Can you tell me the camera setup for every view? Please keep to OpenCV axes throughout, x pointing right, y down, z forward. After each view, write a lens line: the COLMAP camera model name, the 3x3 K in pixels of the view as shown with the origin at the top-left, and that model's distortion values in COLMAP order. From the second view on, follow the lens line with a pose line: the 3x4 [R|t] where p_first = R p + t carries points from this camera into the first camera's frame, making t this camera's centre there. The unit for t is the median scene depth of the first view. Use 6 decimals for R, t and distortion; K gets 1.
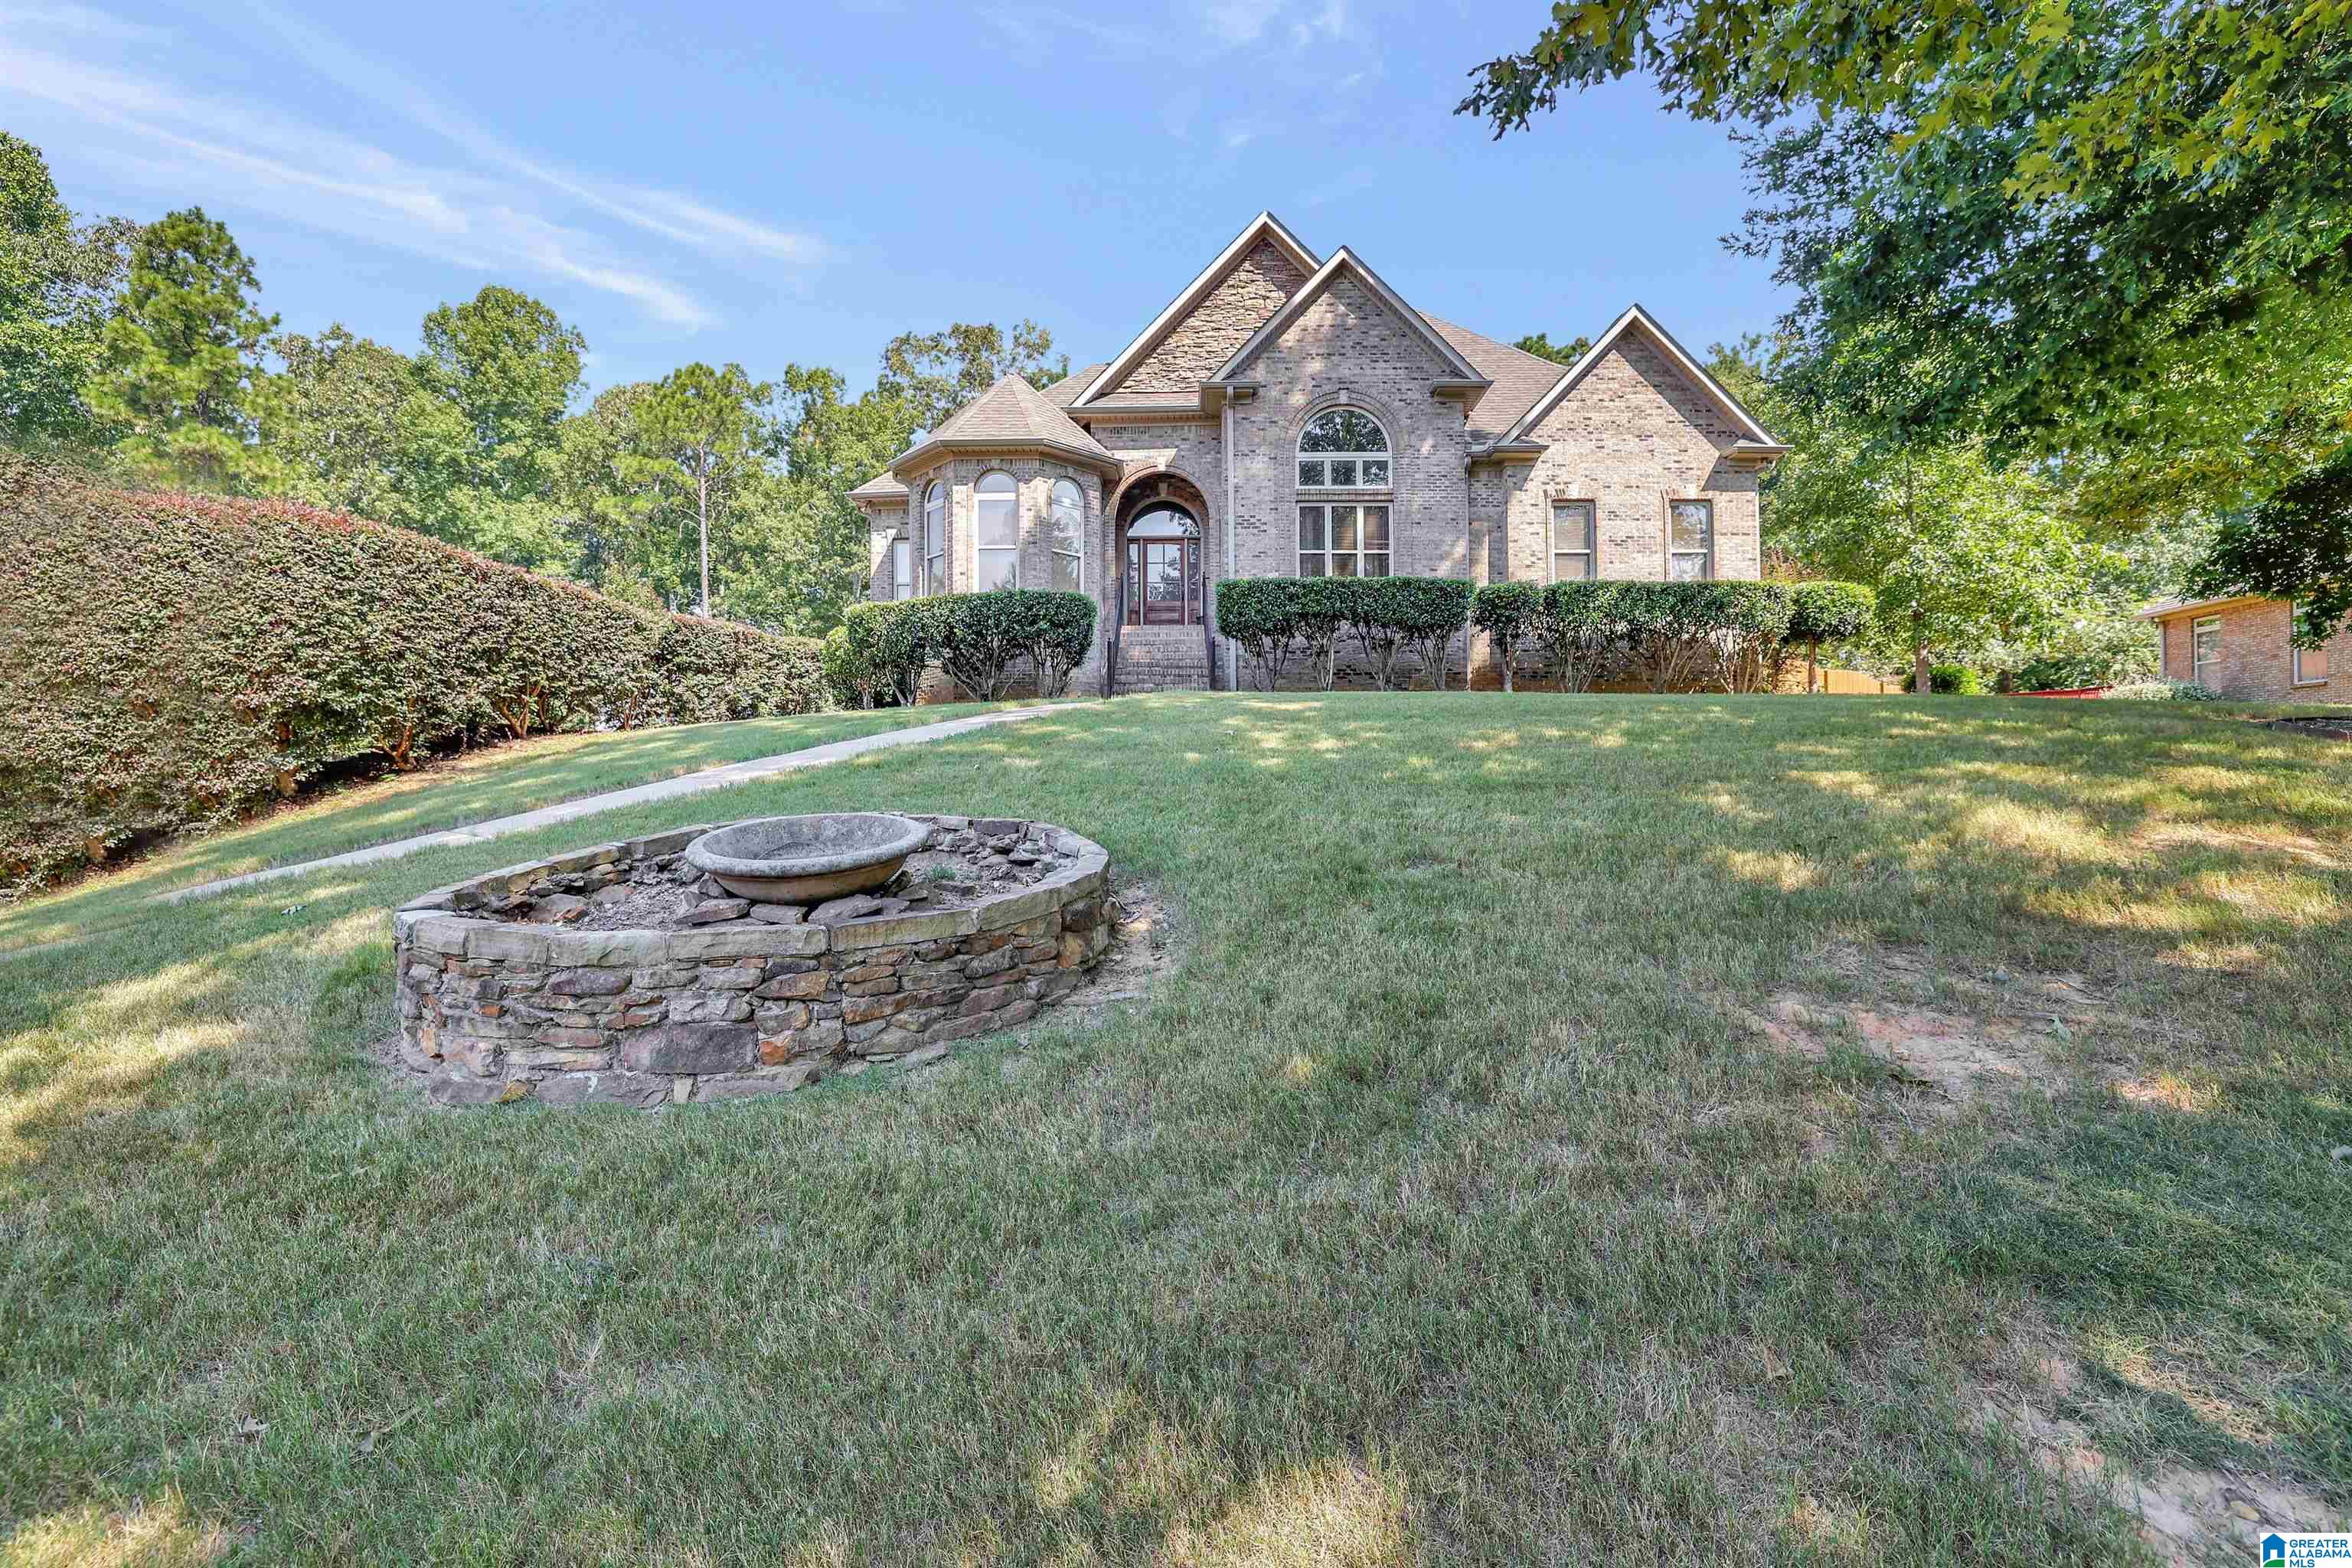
lens RADIAL K [[1037.3, 0, 1172.6], [0, 1037.3, 786.9], [0, 0, 1]] dist [-0.038999, 0.013764]
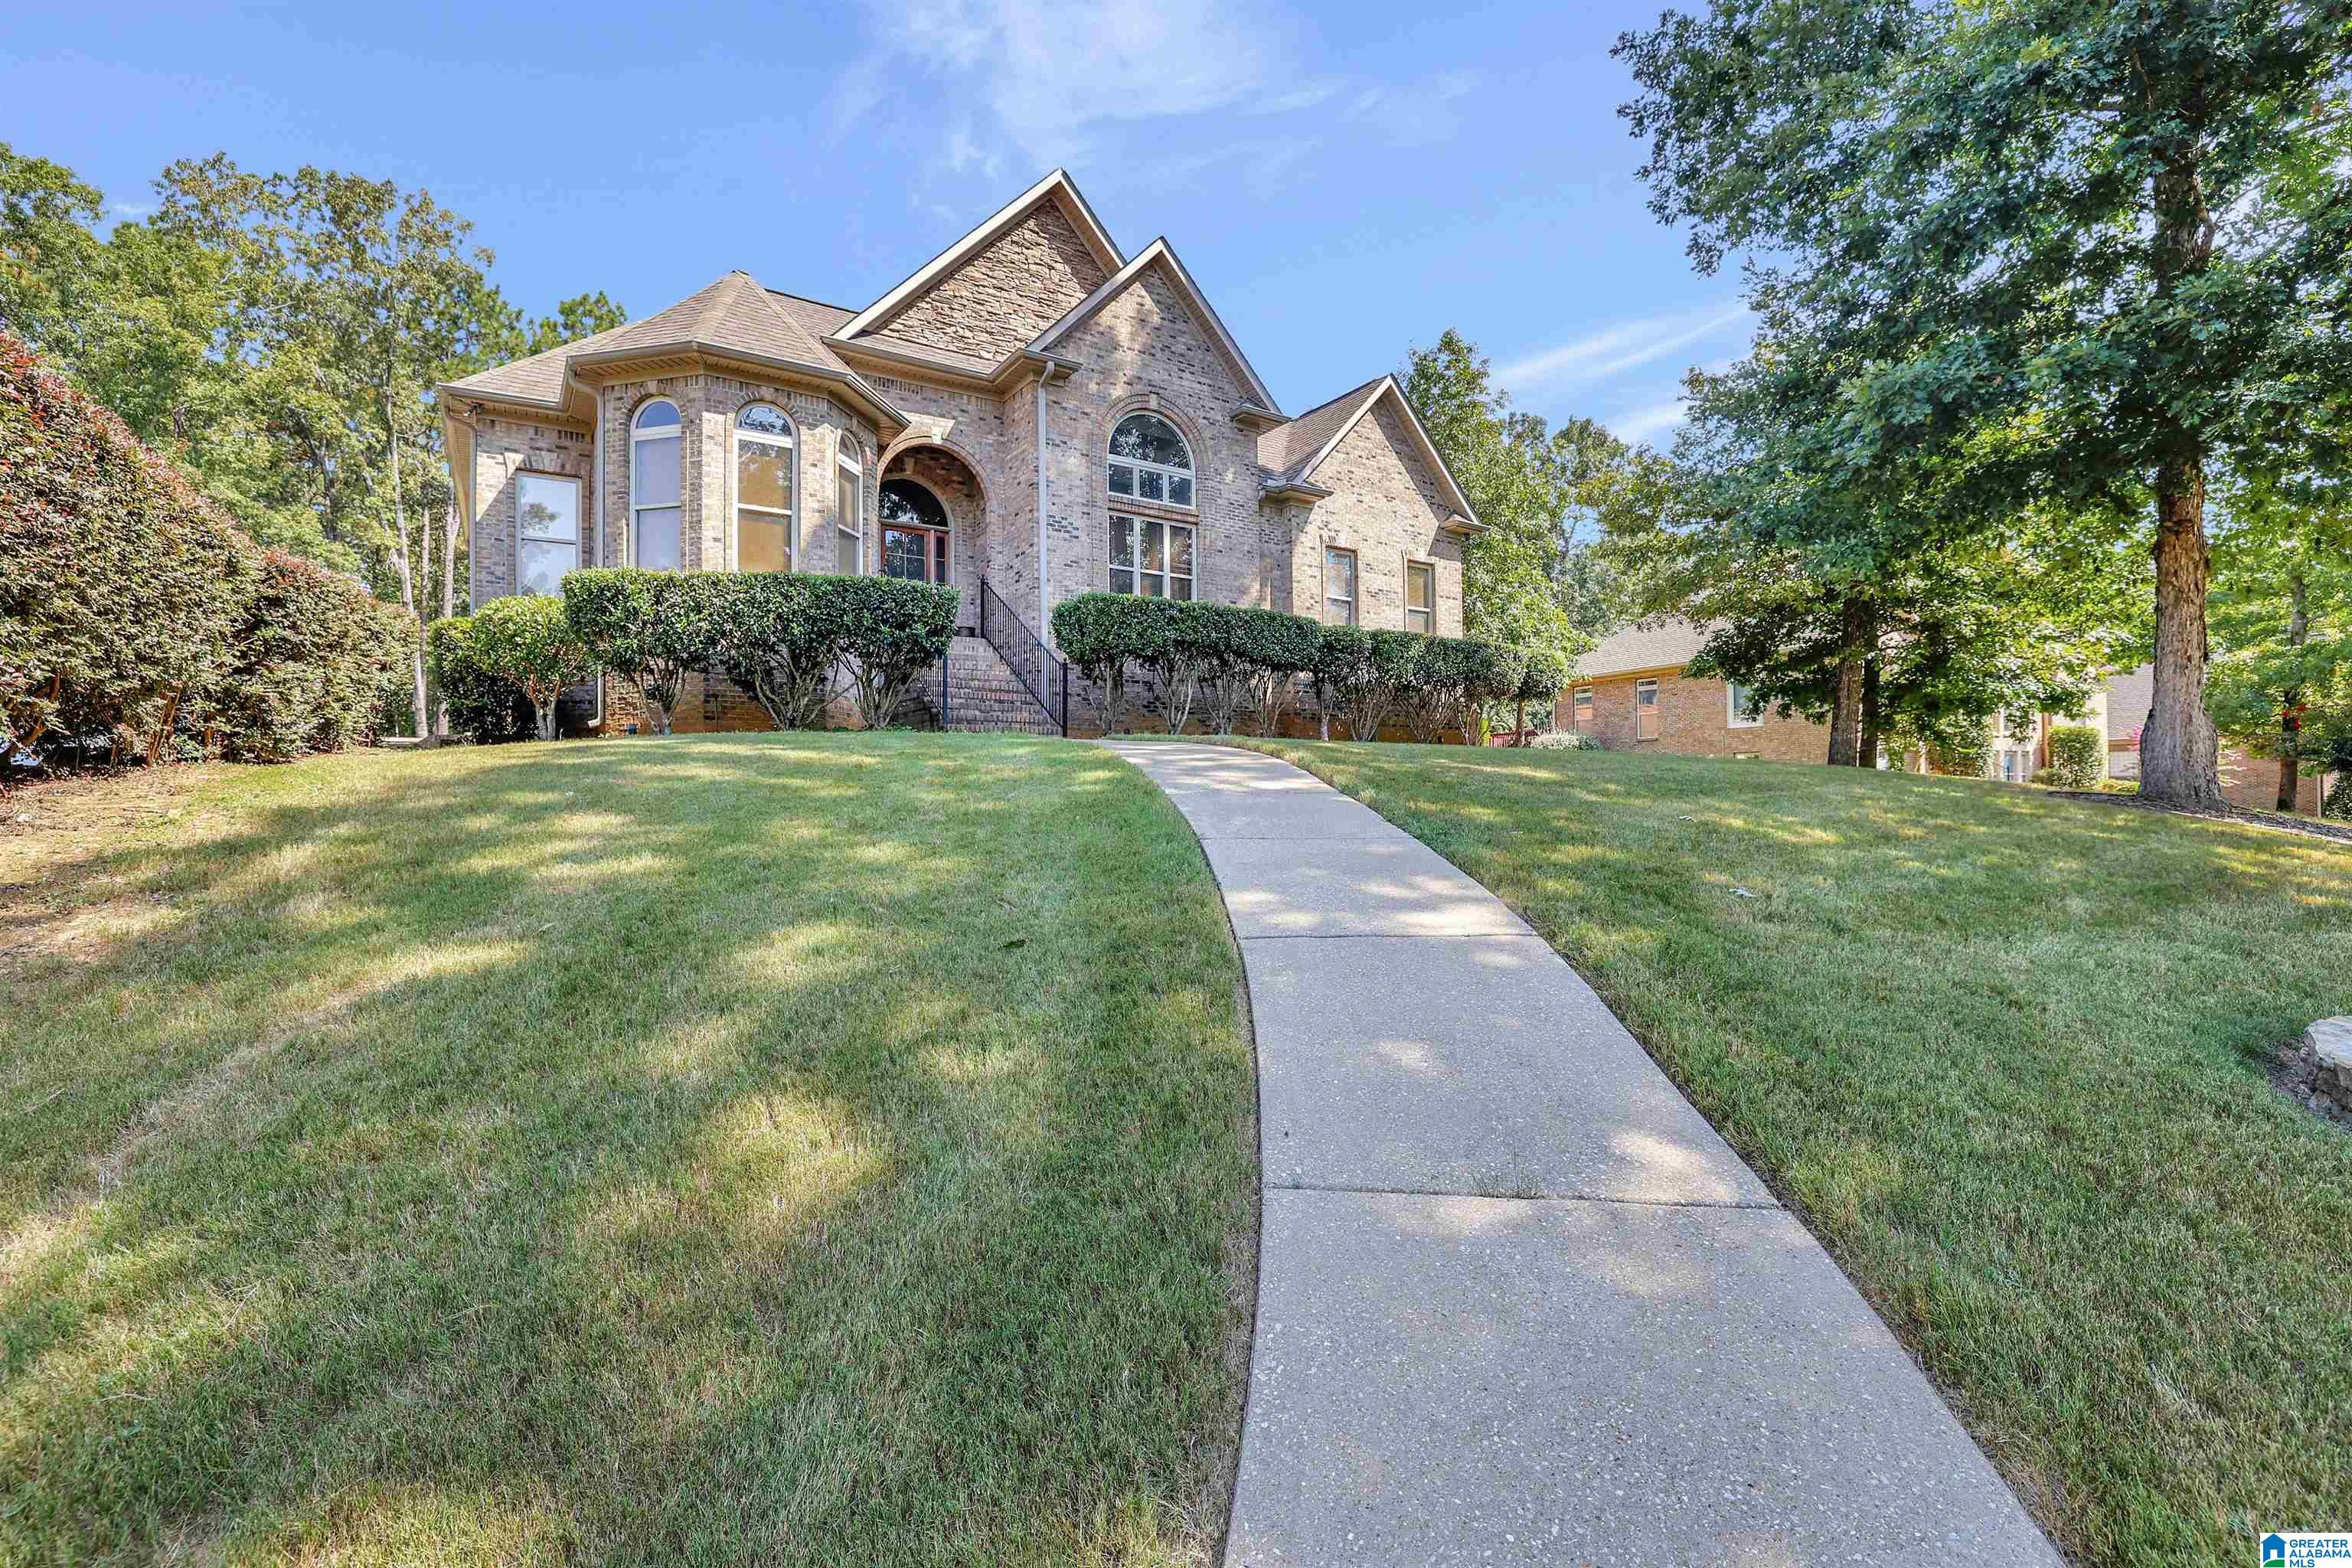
lens RADIAL K [[1041.0, 0, 1204.2], [0, 1041.0, 786.3], [0, 0, 1]] dist [-0.026757, 0.000463]
pose [[0.812634, 0.001774, 0.582772, -0.328977], [0.007006, 0.999893, -0.012814, -0.027448], [-0.582733, 0.014496, 0.812534, 0.235036]]
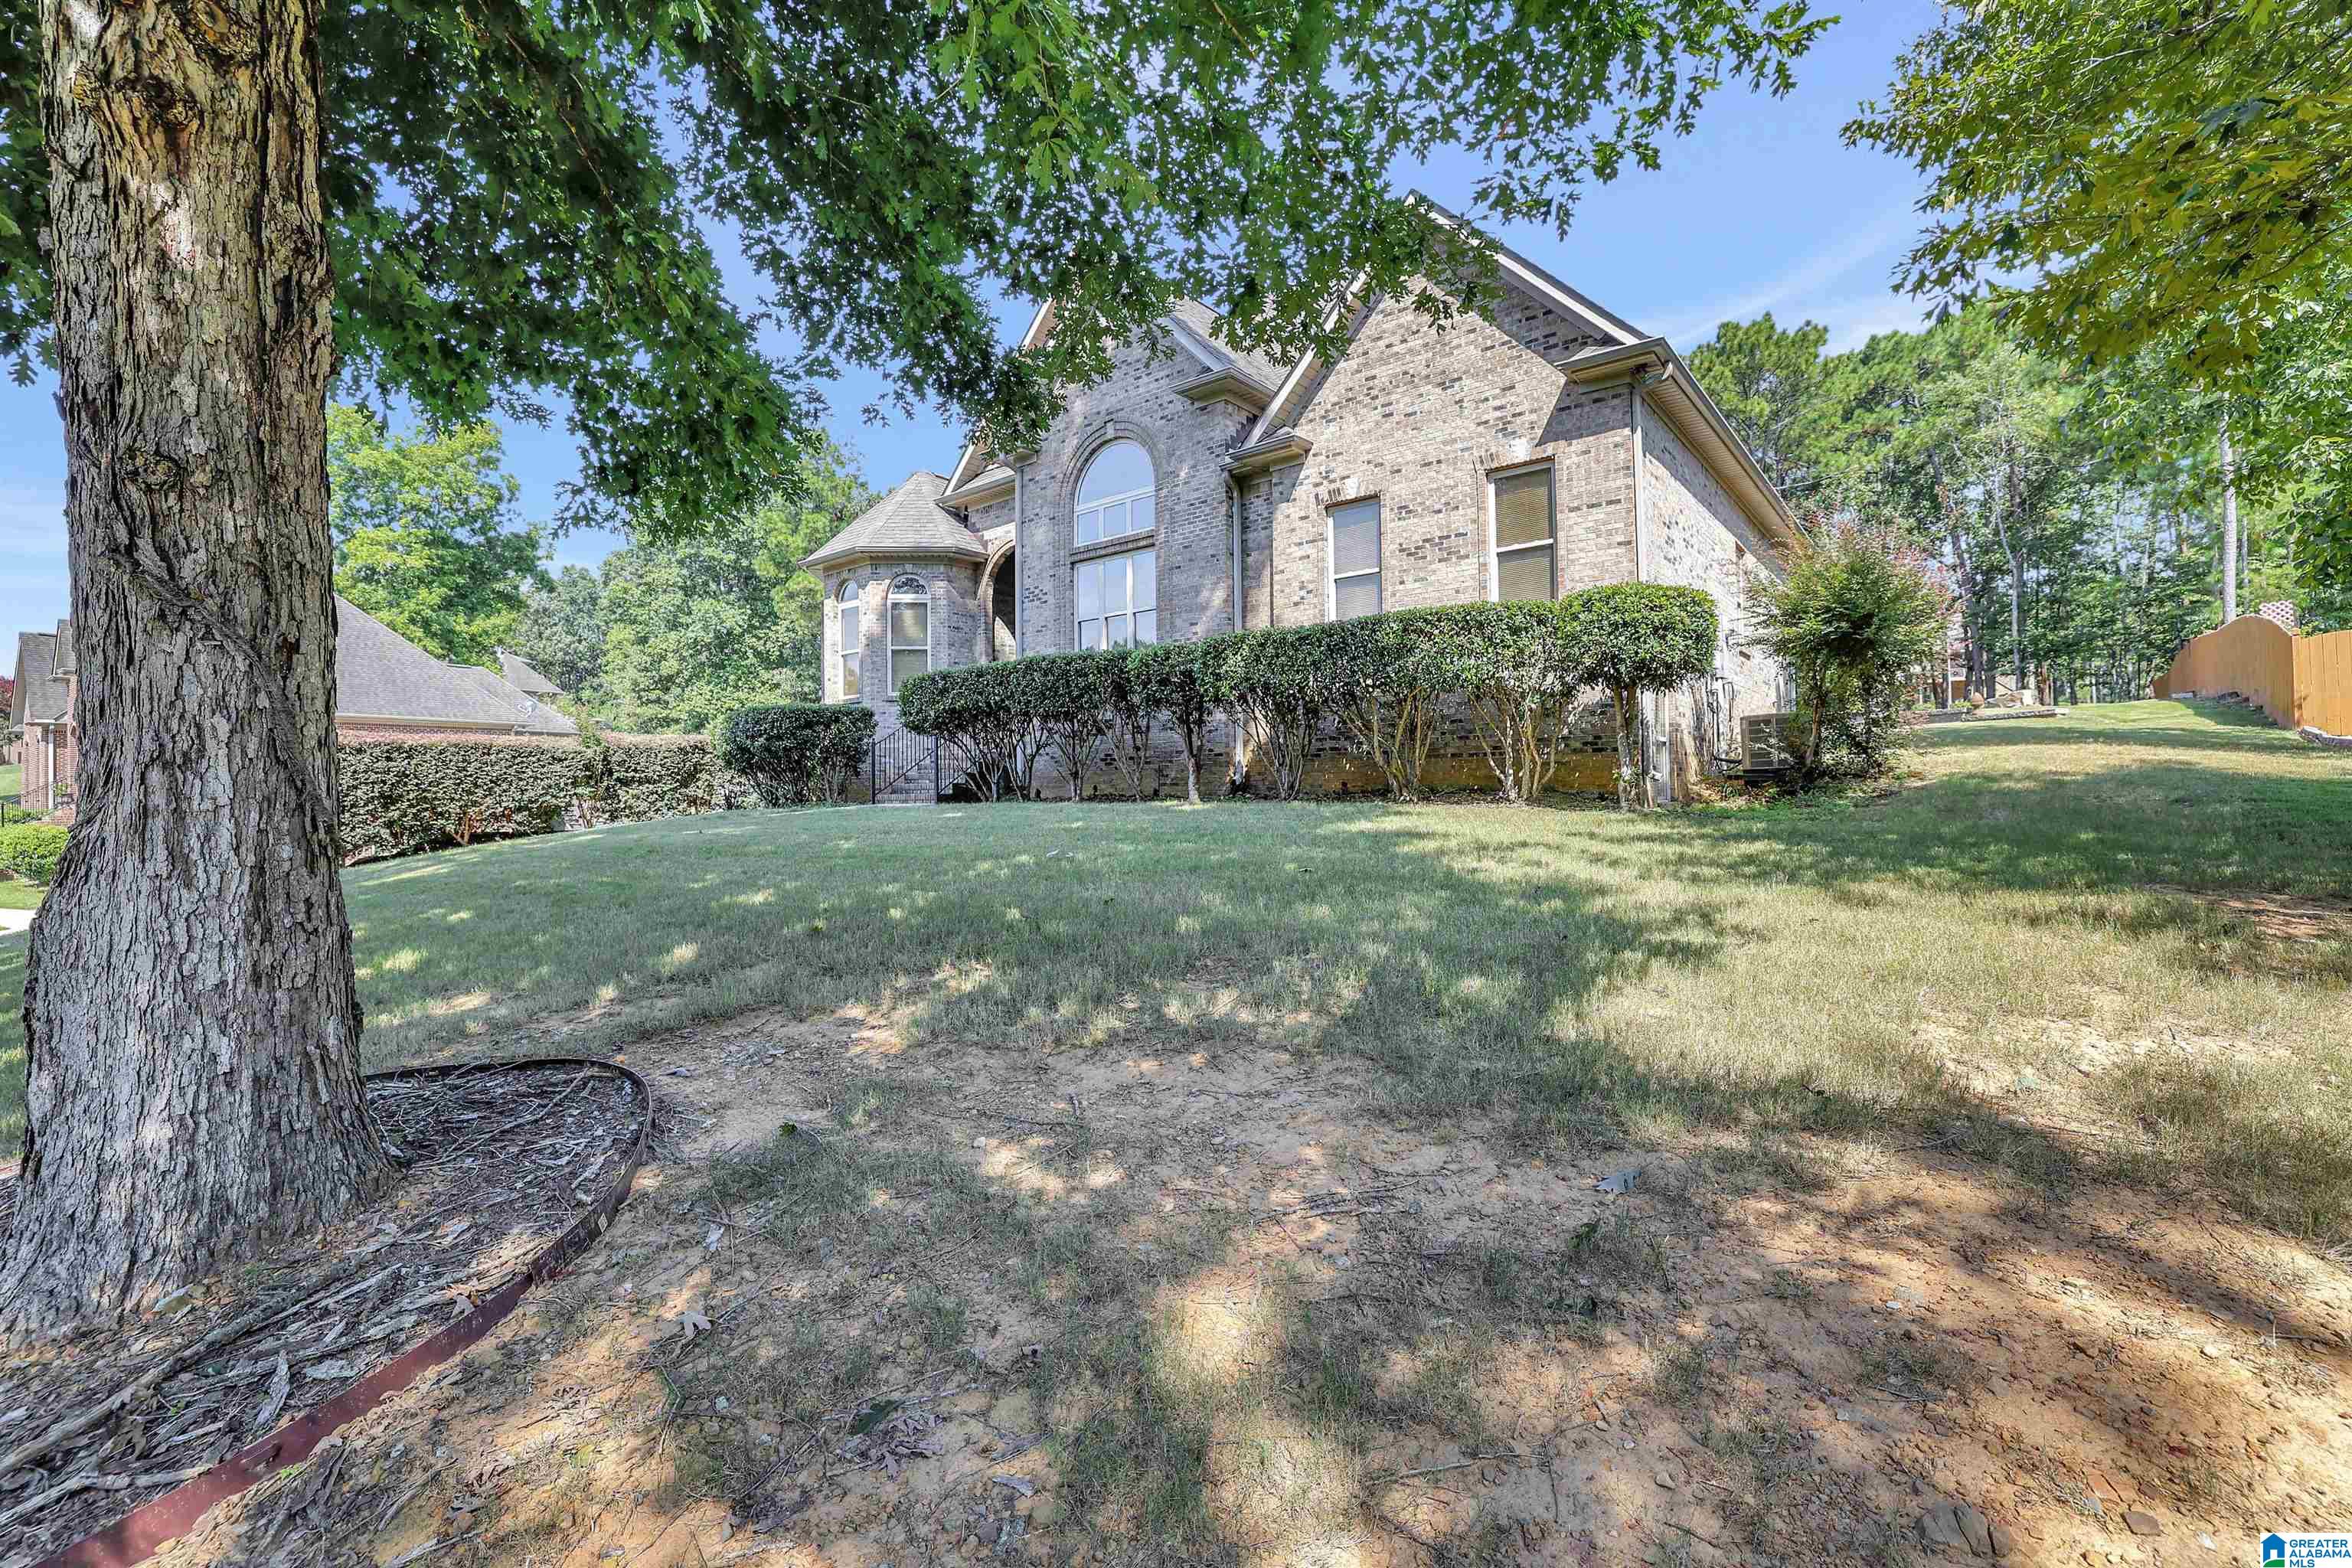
lens RADIAL K [[1037.3, 0, 1172.6], [0, 1037.3, 786.9], [0, 0, 1]] dist [-0.038999, 0.013764]
pose [[0.770423, -0.009858, -0.637457, 0.737518], [0.009803, 0.999945, -0.003616, -0.083138], [0.637458, -0.003463, 0.770478, 0.381168]]
